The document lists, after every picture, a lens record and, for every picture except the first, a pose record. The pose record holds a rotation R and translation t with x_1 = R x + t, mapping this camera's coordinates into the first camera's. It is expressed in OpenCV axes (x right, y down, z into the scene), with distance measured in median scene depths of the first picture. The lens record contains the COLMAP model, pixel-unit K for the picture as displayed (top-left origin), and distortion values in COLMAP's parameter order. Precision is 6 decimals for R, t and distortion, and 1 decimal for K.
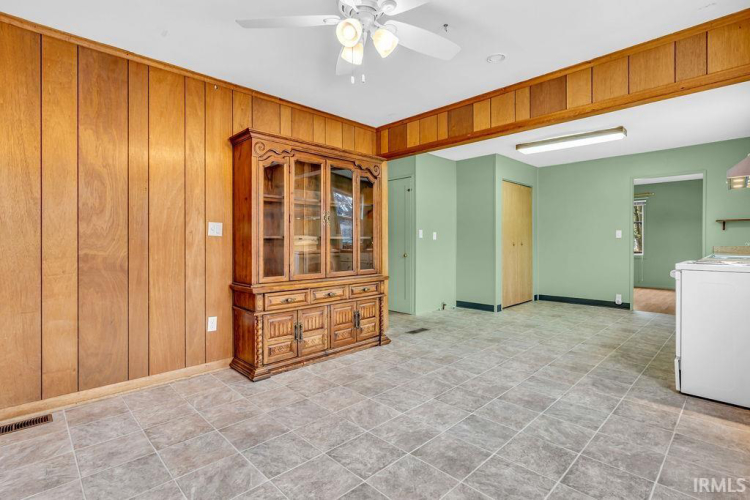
lens RADIAL K [[360.2, 0, 377.9], [0, 360.2, 243.6], [0, 0, 1]] dist [-0.004527, -0.000217]
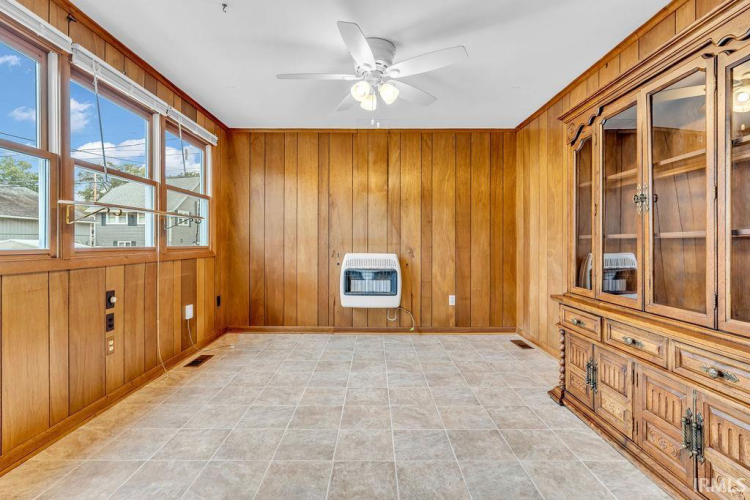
lens RADIAL K [[366.9, 0, 372.6], [0, 366.9, 244.0], [0, 0, 1]] dist [-0.003004, -0.000071]
pose [[-0.708849, 0.003106, -0.705354, 0.626121], [-0.000507, 0.999988, 0.004913, -0.006651], [0.705360, 0.003840, -0.708839, 1.331206]]
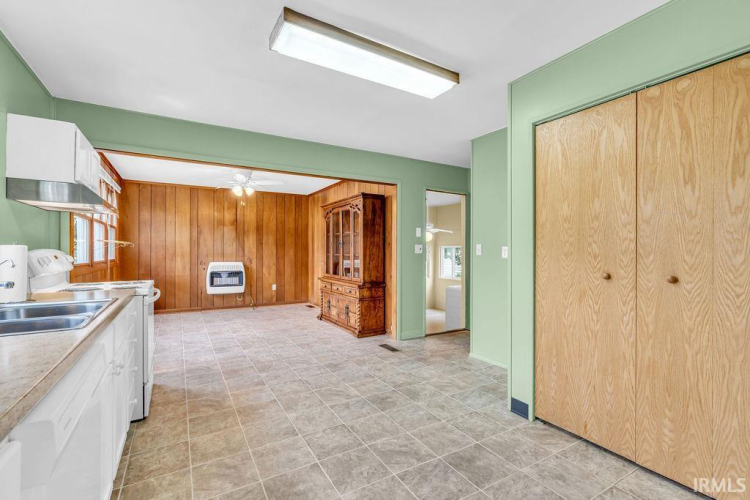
lens RADIAL K [[351.9, 0, 375.0], [0, 351.9, 250.0], [0, 0, 1]] dist [0.000628, -0.000269]
pose [[-0.262815, -0.001618, -0.964845, 1.679226], [-0.003756, 0.999993, -0.000653, -0.047250], [0.964839, 0.003452, -0.262819, 1.913670]]
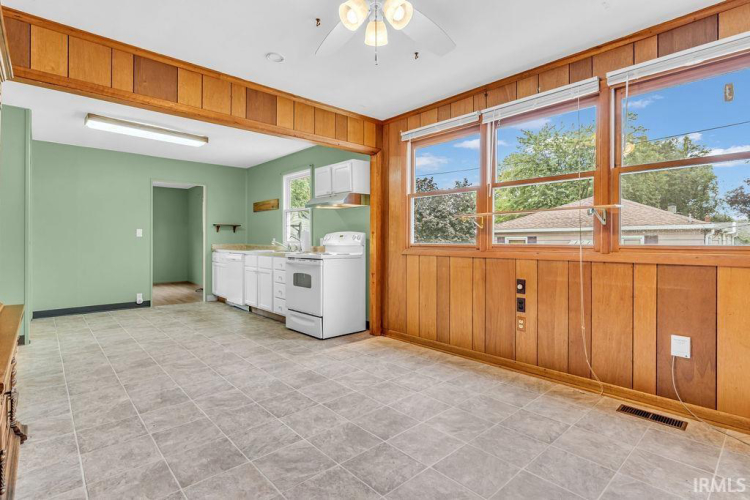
lens RADIAL K [[366.9, 0, 372.6], [0, 366.9, 244.0], [0, 0, 1]] dist [-0.003004, -0.000071]
pose [[0.050629, -0.004870, 0.998706, -0.651391], [0.000394, 0.999988, 0.004857, 0.000196], [-0.998717, 0.000148, 0.050630, 0.648038]]
